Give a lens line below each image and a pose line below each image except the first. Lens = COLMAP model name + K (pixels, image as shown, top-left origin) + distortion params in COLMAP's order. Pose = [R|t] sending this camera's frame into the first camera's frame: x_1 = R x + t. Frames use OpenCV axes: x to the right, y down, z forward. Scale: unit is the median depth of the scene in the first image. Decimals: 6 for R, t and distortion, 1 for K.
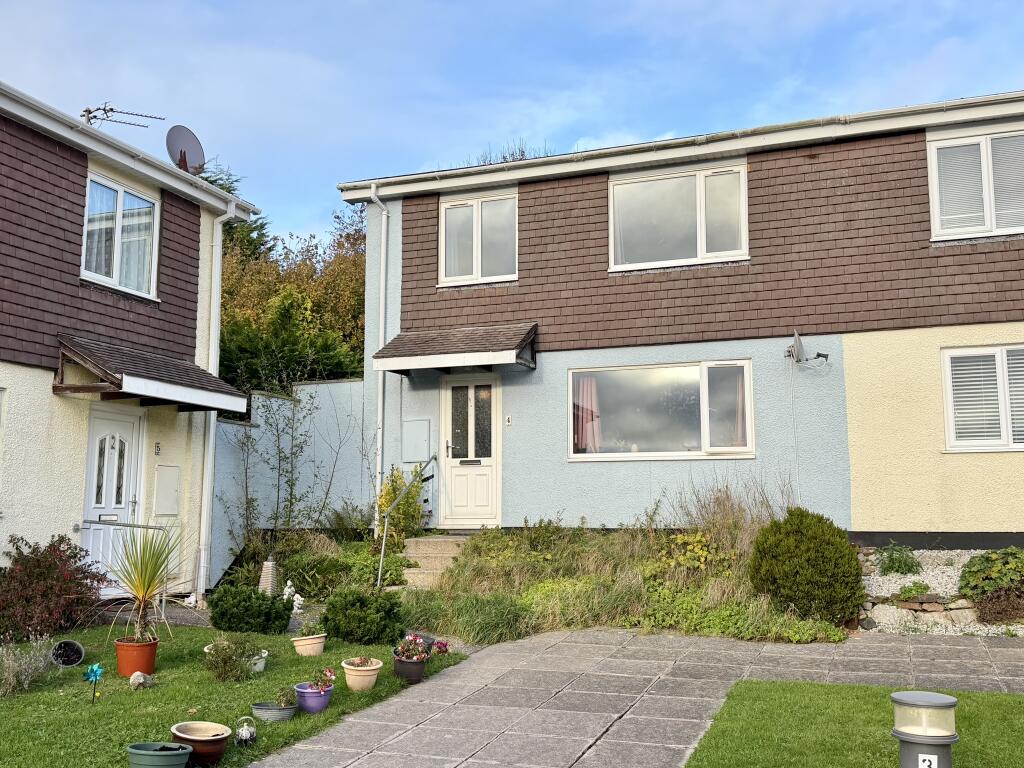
lens RADIAL K [[1019.4, 0, 512.0], [0, 1019.4, 384.0], [0, 0, 1]] dist [0.151385, -0.375470]
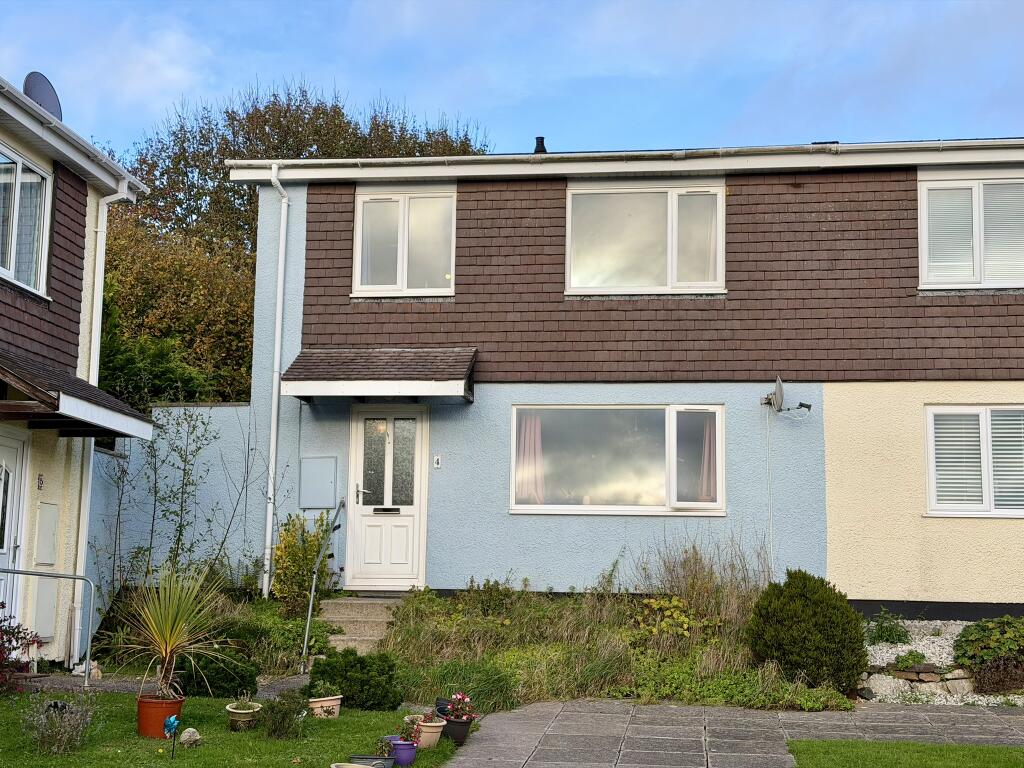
lens RADIAL K [[1466.8, 0, 512.0], [0, 1466.8, 384.0], [0, 0, 1]] dist [0.091917, 0.002303]
pose [[0.972770, 0.051297, 0.226026, -0.238050], [-0.048106, 0.998650, -0.019607, -0.008393], [-0.226726, 0.008200, 0.973924, -0.205040]]
